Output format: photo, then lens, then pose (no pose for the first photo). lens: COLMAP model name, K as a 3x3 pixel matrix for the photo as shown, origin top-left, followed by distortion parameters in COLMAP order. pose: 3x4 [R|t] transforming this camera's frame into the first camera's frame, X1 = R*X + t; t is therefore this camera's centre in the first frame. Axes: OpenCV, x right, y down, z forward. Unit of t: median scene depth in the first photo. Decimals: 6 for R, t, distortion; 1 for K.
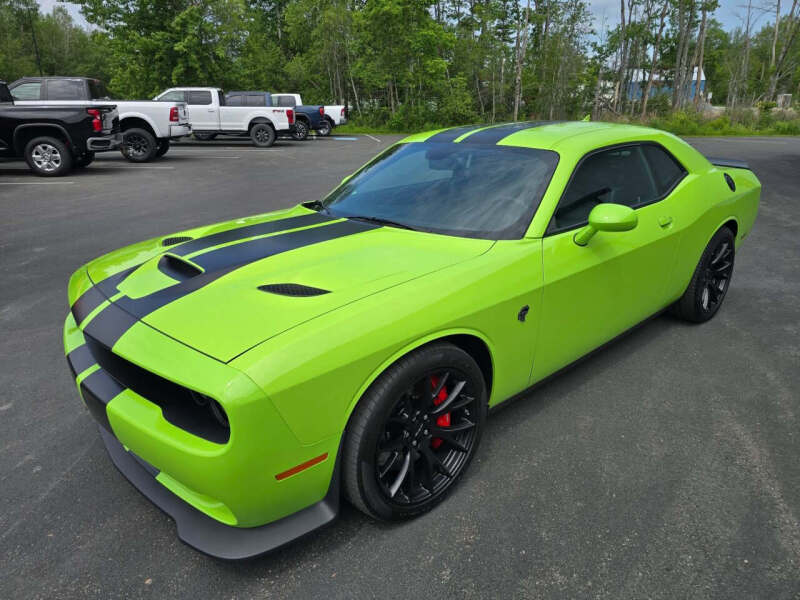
lens RADIAL K [[541.0, 0, 397.0], [0, 541.0, 296.1], [0, 0, 1]] dist [0.044107, -0.041409]
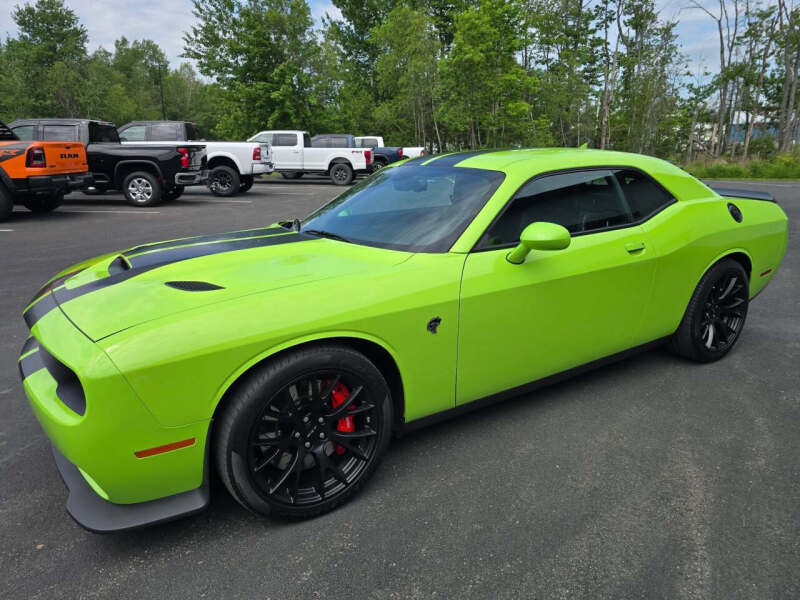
lens RADIAL K [[541.0, 0, 391.6], [0, 541.0, 289.3], [0, 0, 1]] dist [0.044107, -0.041409]
pose [[0.985931, 0.042650, -0.161618, 0.172272], [-0.056049, 0.995276, -0.079269, 0.027393], [0.157474, 0.087212, 0.983665, -0.000119]]
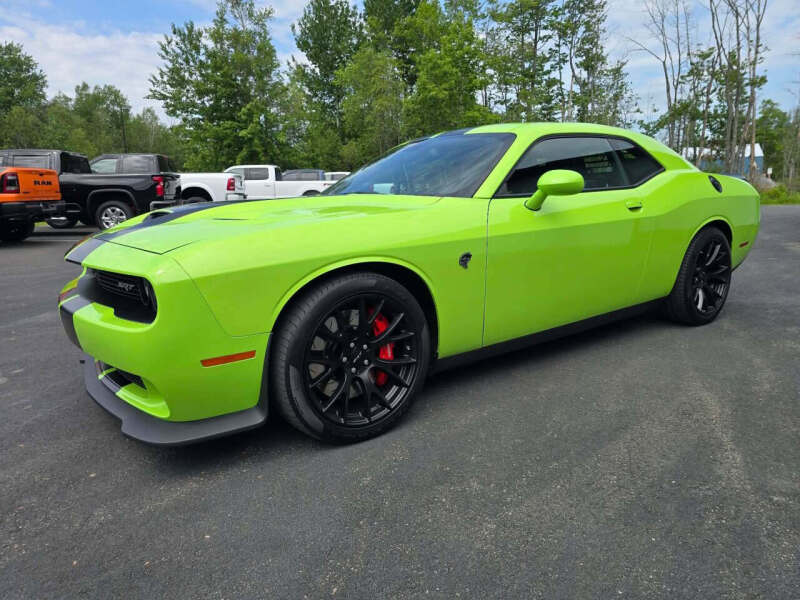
lens RADIAL K [[541.0, 0, 393.7], [0, 541.0, 294.4], [0, 0, 1]] dist [0.044107, -0.041409]
pose [[0.994739, 0.003256, -0.102389, 0.110692], [-0.017940, 0.989585, -0.142824, 0.138894], [0.100857, 0.143910, 0.984438, -0.025635]]
